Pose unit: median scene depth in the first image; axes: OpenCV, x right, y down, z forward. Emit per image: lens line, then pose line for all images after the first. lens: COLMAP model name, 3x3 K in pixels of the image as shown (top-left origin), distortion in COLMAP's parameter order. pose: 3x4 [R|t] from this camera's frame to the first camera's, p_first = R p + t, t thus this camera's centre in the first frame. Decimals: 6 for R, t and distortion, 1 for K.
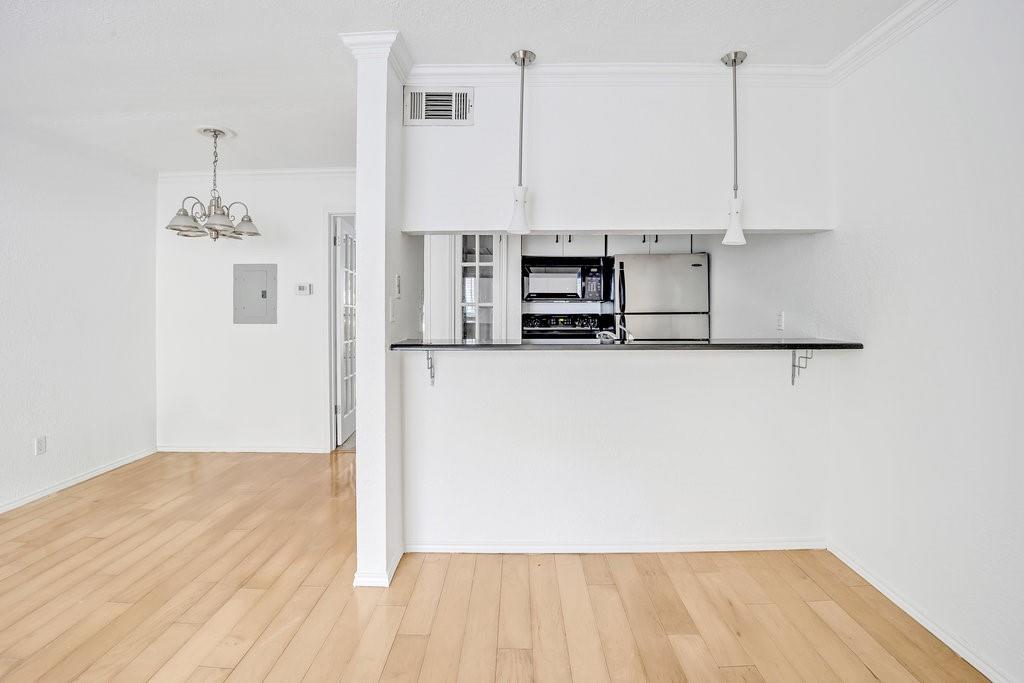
lens RADIAL K [[471.2, 0, 517.1], [0, 471.2, 309.9], [0, 0, 1]] dist [-0.046807, -0.001315]
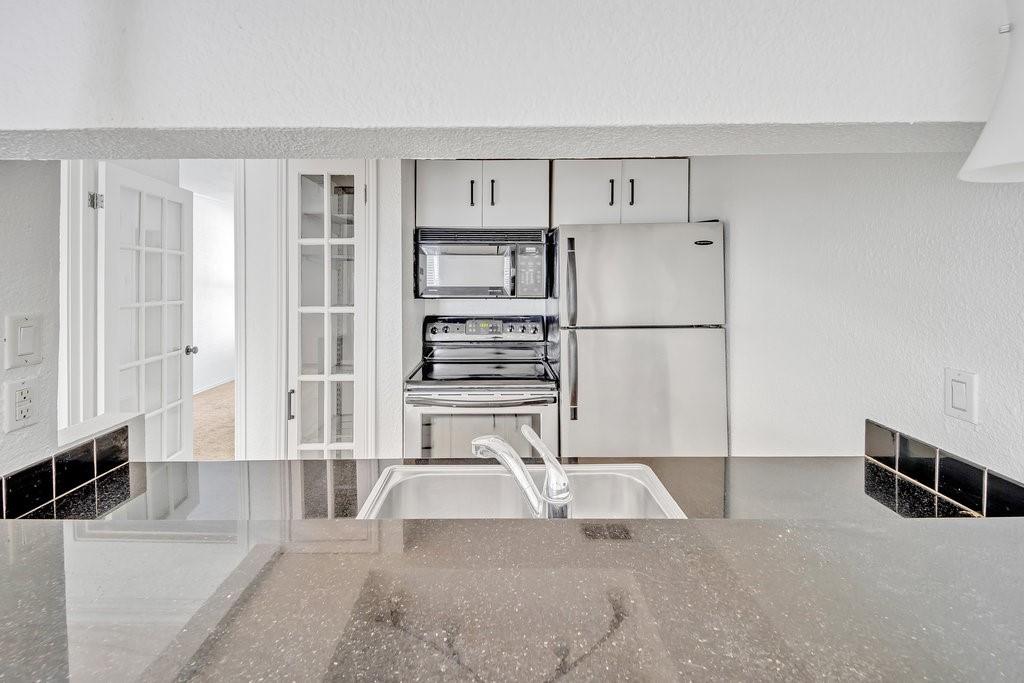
lens RADIAL K [[432.9, 0, 502.0], [0, 432.9, 277.1], [0, 0, 1]] dist [-0.005150, -0.000595]
pose [[0.999647, -0.003990, 0.026281, 0.111840], [0.003854, 0.999979, 0.005231, -0.051352], [-0.026301, -0.005128, 0.999641, 0.426966]]
